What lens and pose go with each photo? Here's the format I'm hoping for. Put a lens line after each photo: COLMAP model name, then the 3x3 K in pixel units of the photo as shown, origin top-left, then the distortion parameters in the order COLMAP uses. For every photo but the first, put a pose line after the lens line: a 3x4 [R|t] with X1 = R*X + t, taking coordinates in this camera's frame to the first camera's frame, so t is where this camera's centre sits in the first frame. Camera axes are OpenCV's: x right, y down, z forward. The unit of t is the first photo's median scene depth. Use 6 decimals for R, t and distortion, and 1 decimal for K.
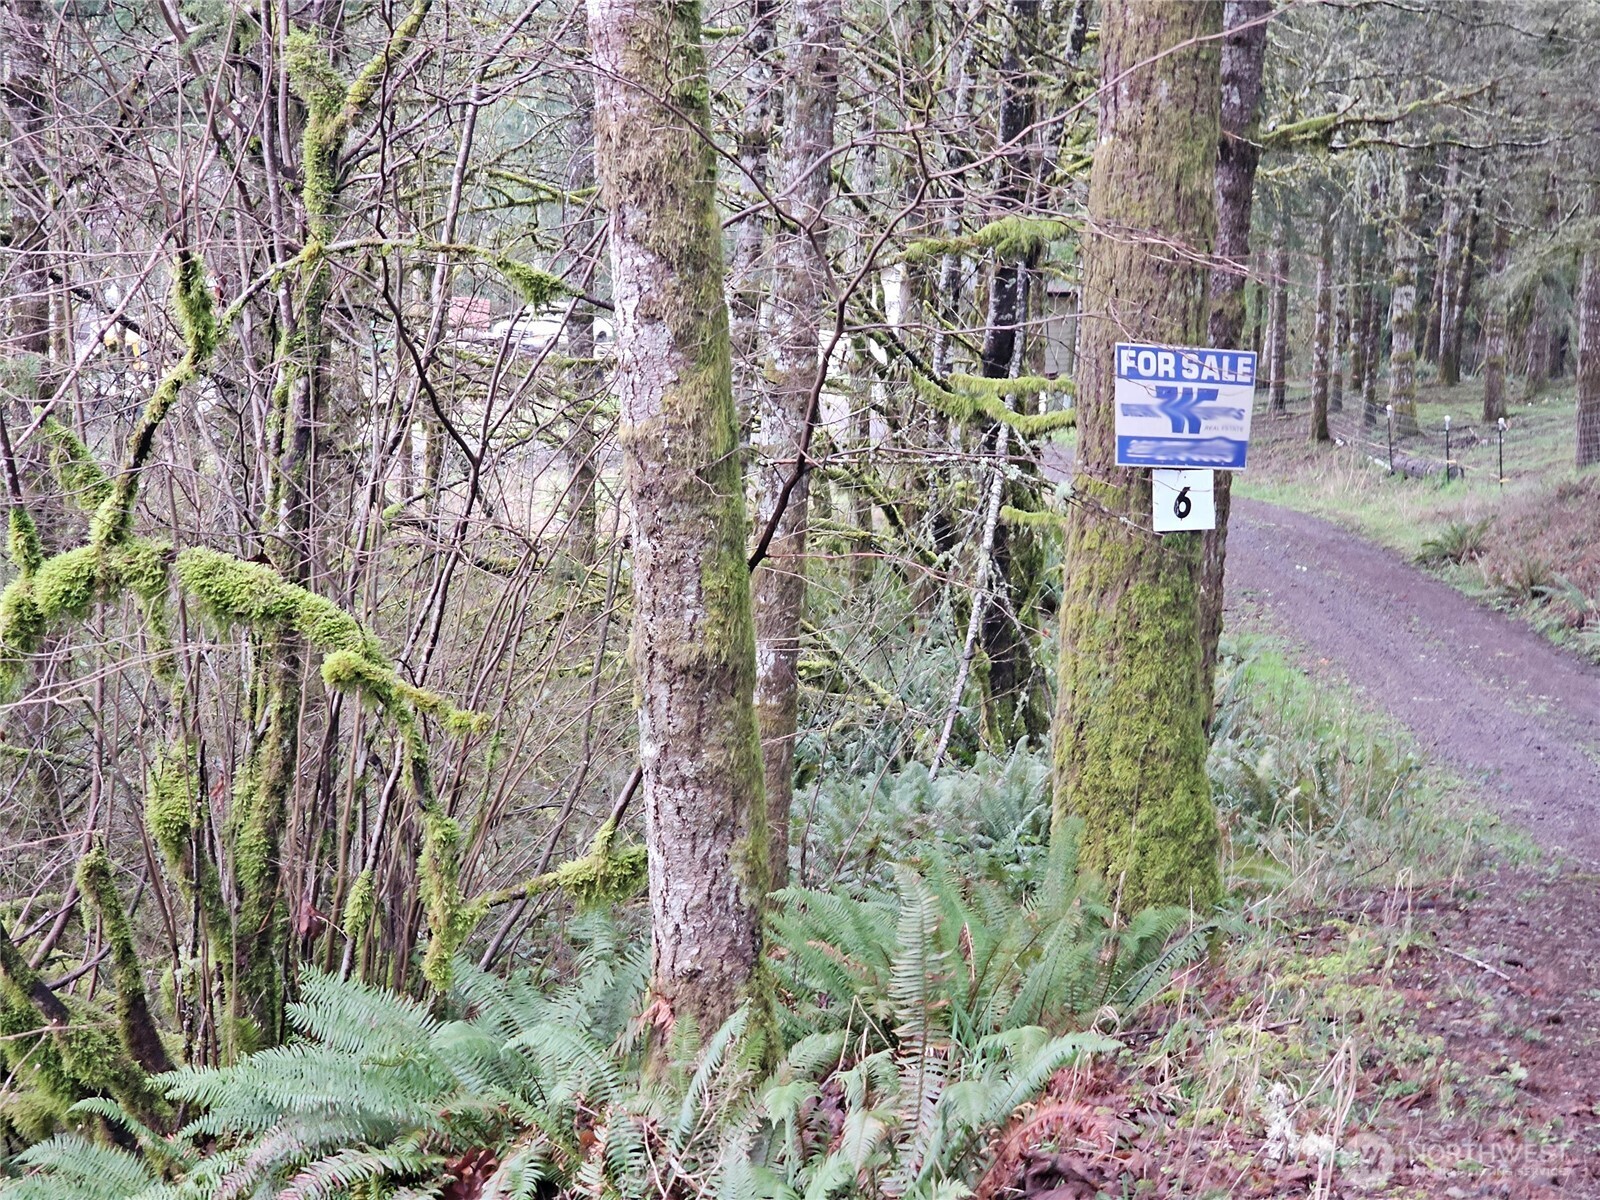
lens RADIAL K [[3202.2, 0, 799.6], [0, 3202.2, 600.0], [0, 0, 1]] dist [0.051714, 0.000000]
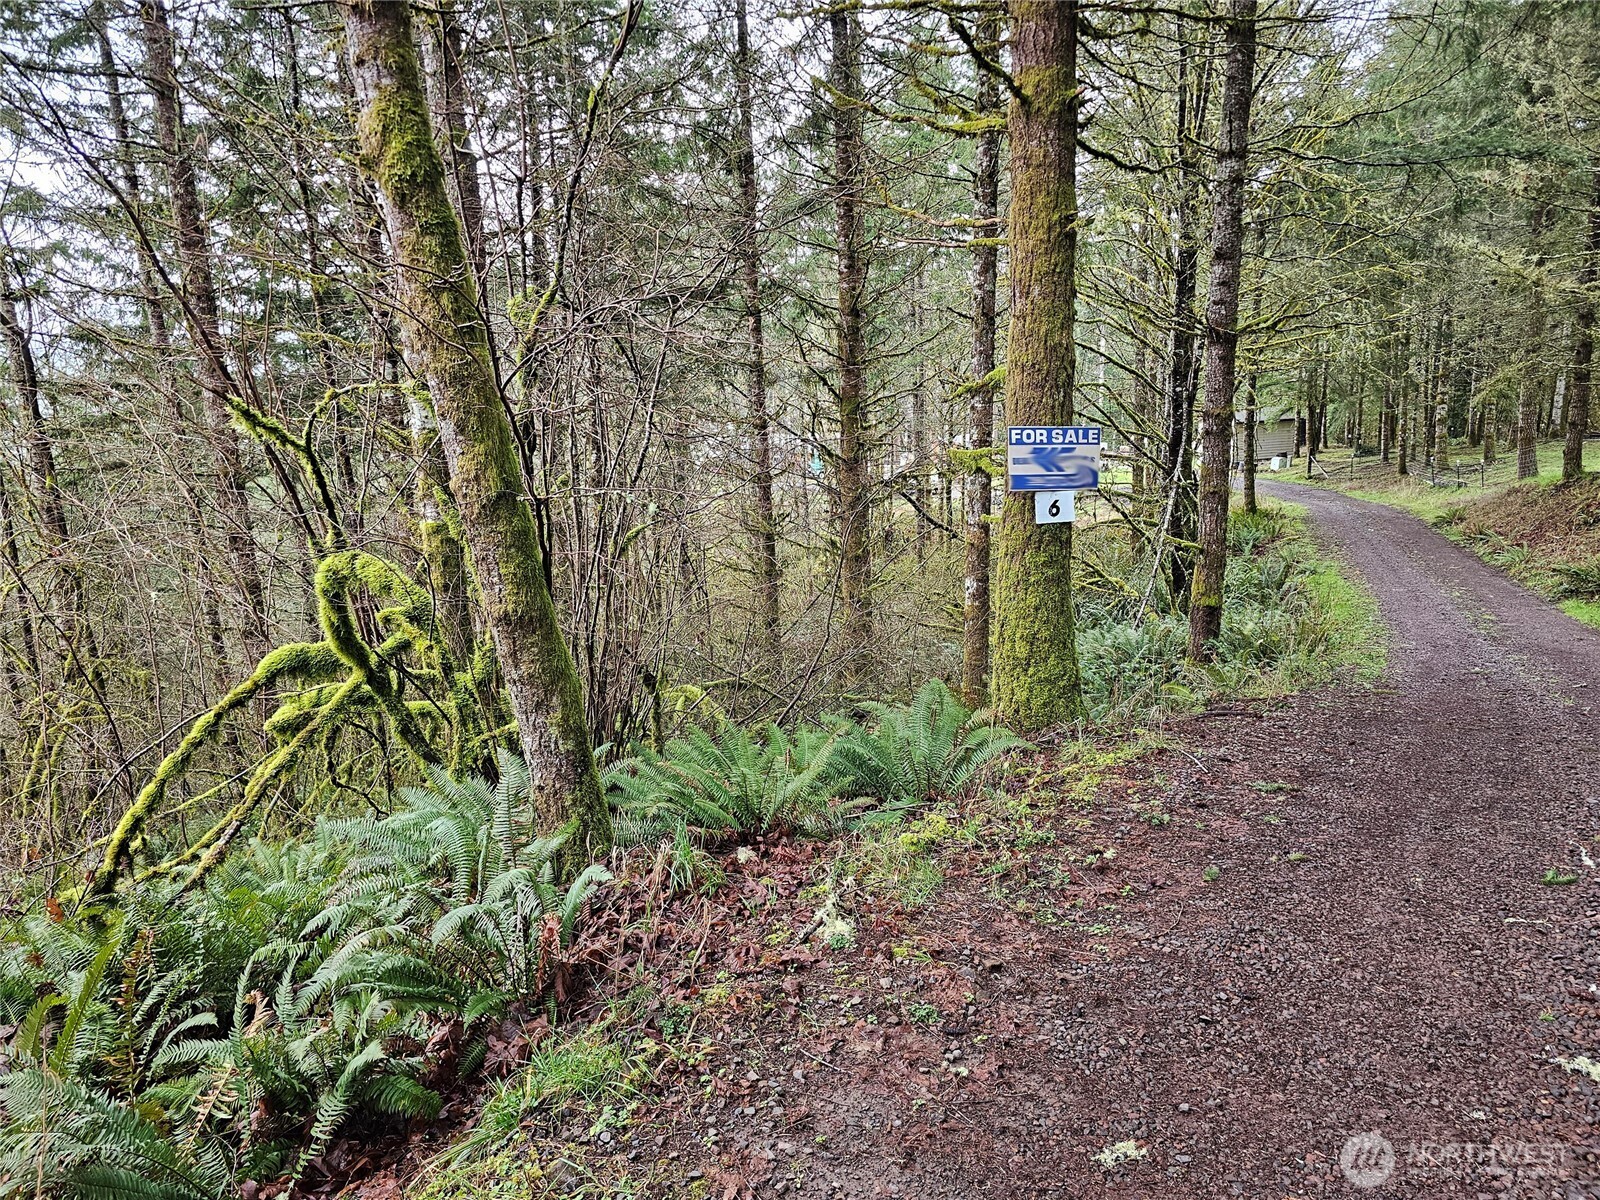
lens RADIAL K [[1084.5, 0, 801.1], [0, 1084.5, 598.4], [0, 0, 1]] dist [0.030163, -0.000332]
pose [[0.925187, -0.006861, -0.379450, 0.226373], [0.023899, 0.998905, 0.040209, -0.006364], [0.378758, -0.046269, 0.924338, 0.341708]]
